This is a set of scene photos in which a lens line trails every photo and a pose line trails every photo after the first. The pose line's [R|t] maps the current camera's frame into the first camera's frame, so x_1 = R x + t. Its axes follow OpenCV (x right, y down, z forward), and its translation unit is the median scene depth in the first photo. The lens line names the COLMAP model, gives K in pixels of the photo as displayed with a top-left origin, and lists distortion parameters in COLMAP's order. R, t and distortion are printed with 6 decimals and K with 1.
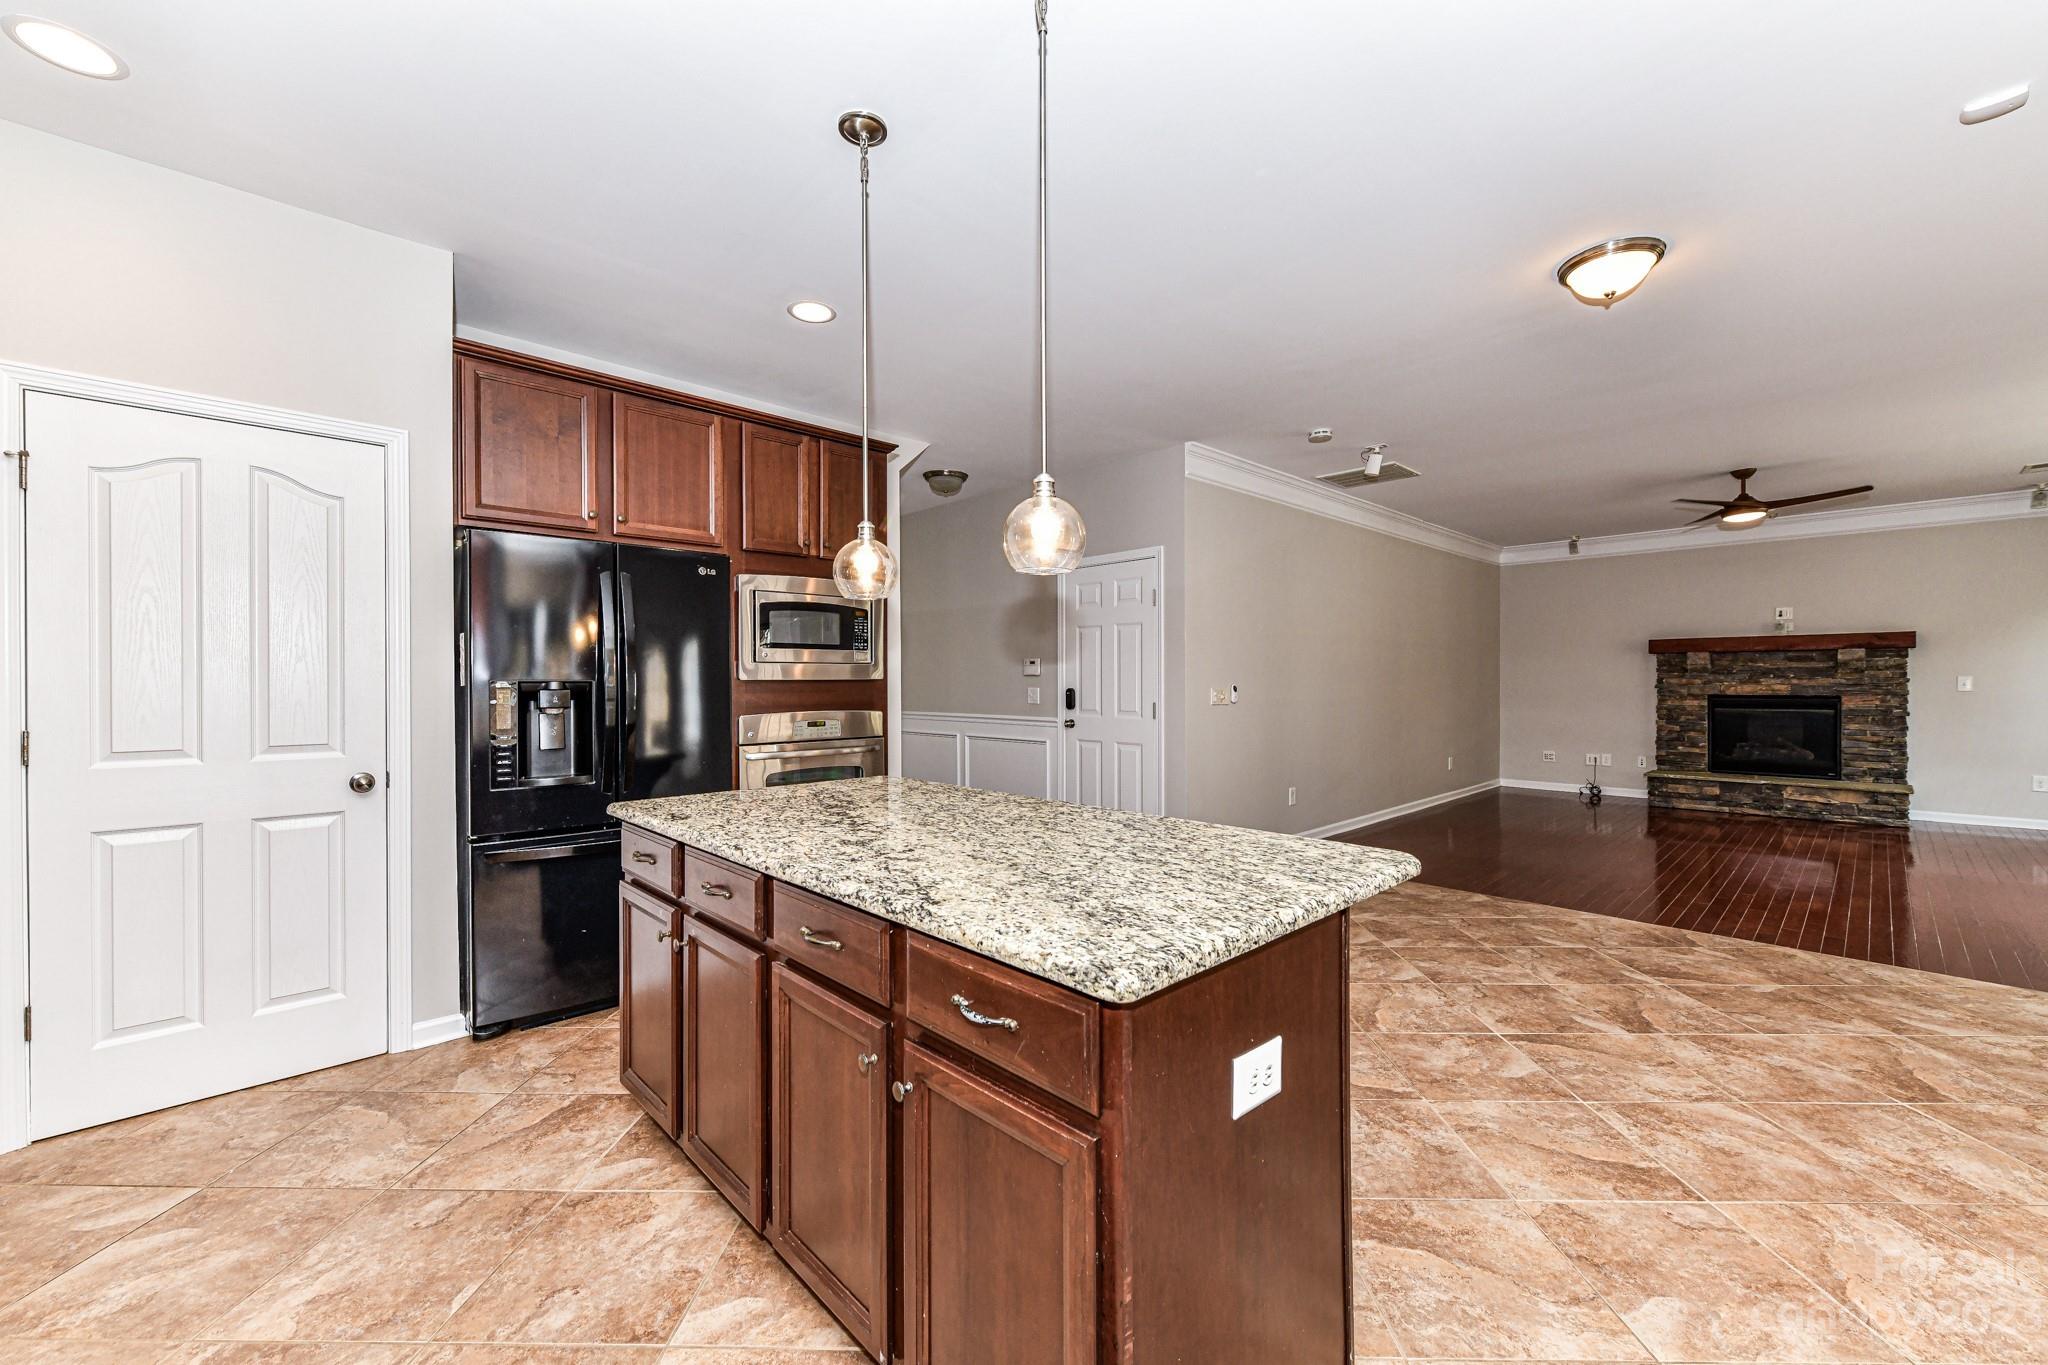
lens RADIAL K [[807.3, 0, 1024.5], [0, 807.3, 685.4], [0, 0, 1]] dist [0.005625, -0.002016]
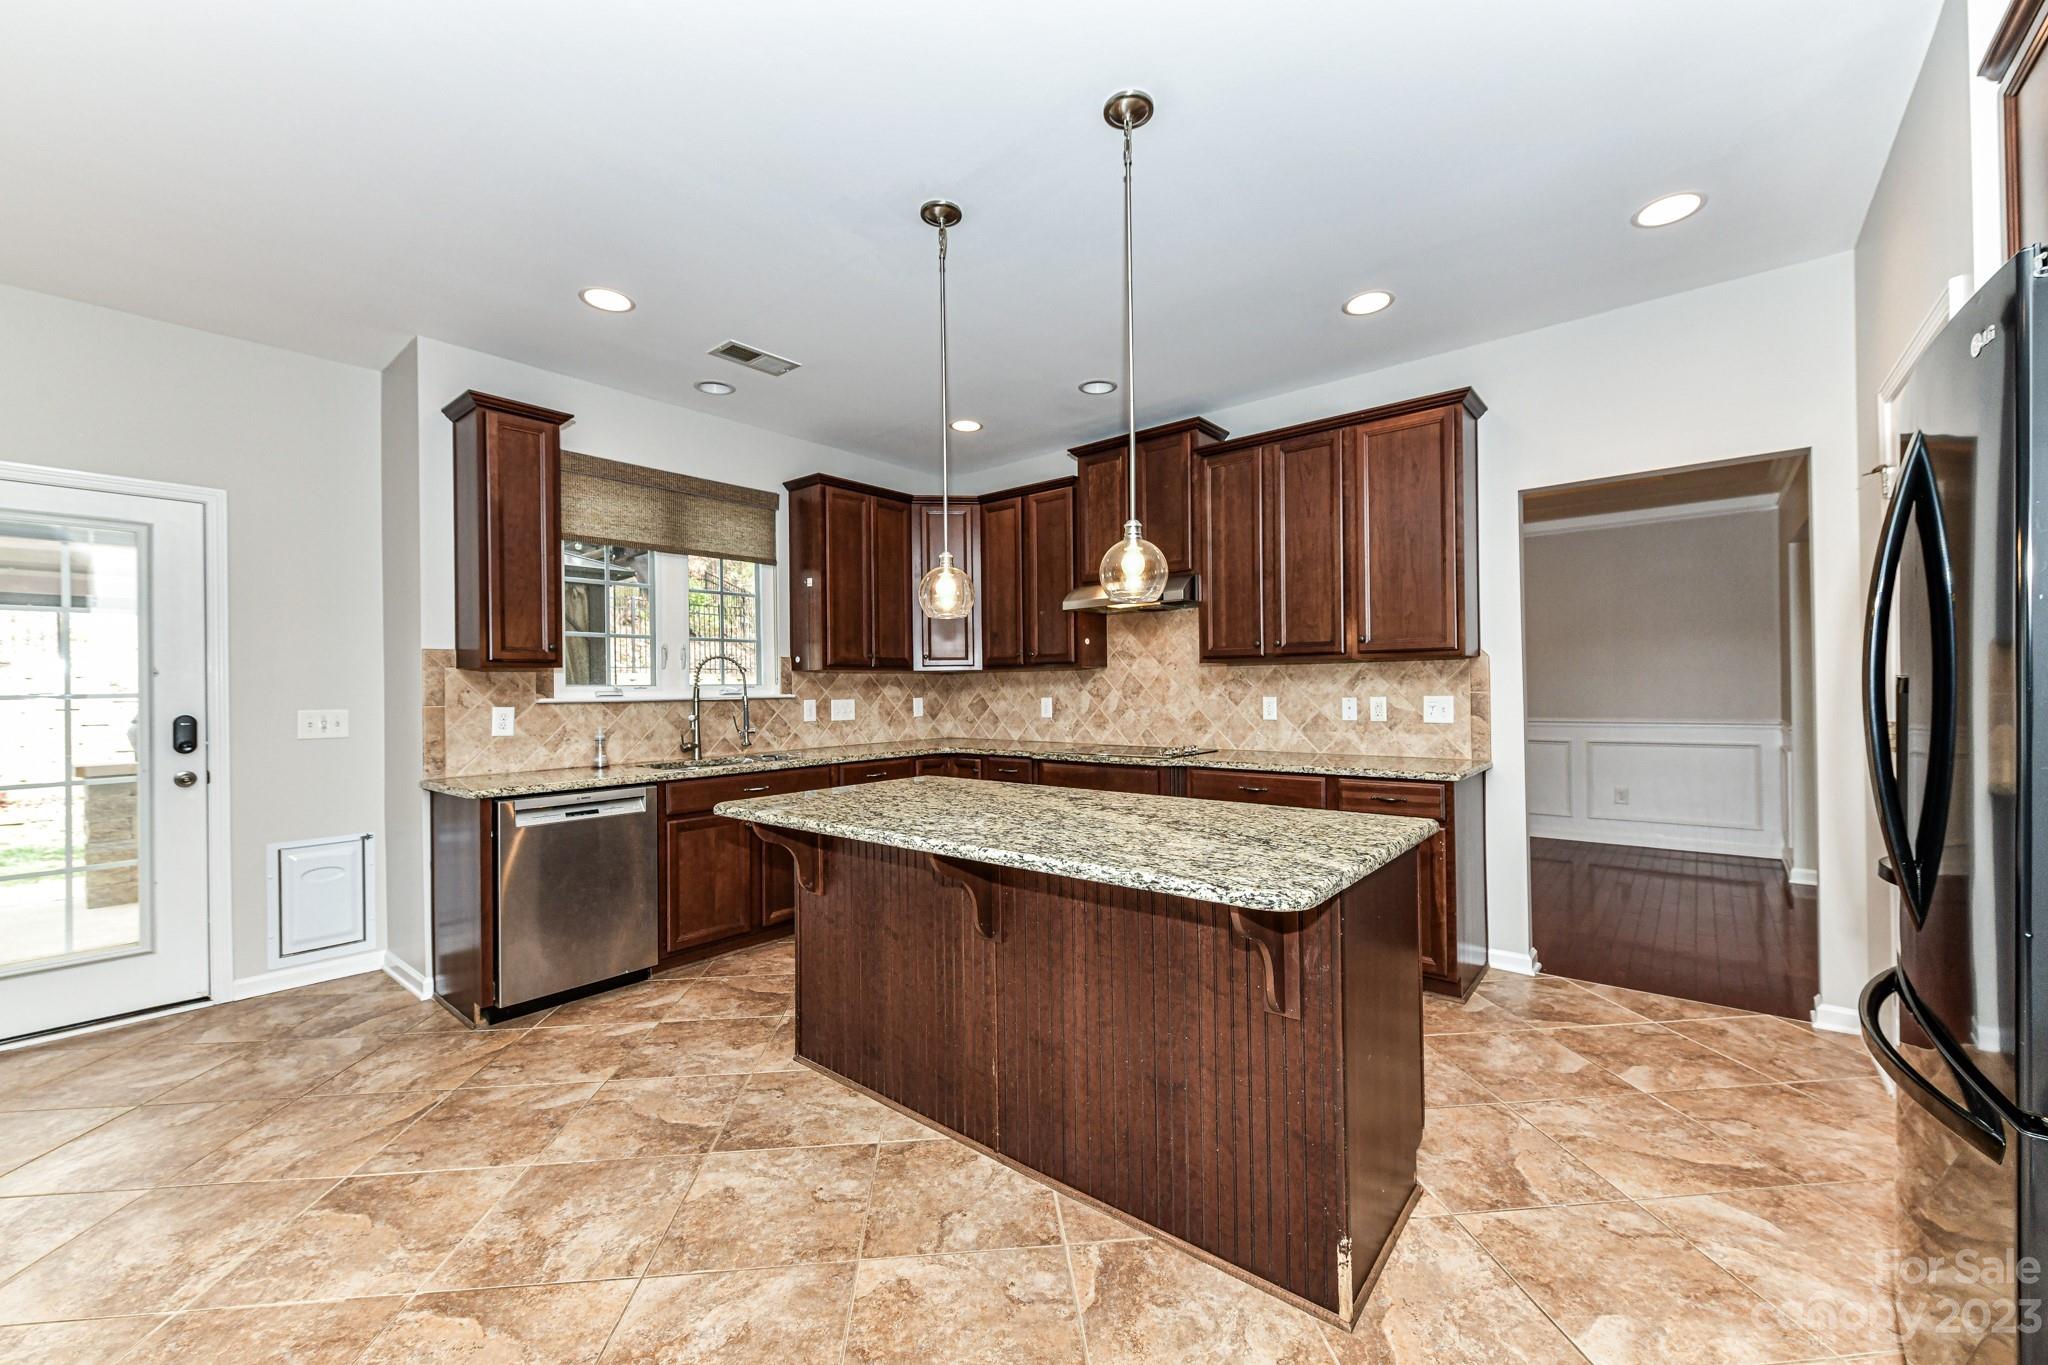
lens RADIAL K [[807.3, 0, 1028.7], [0, 807.3, 681.9], [0, 0, 1]] dist [0.005625, -0.002016]
pose [[-0.992317, 0.016090, -0.122669, 0.014414], [0.016274, 0.999867, -0.000504, -0.004437], [0.122644, -0.002497, -0.992448, 0.604297]]
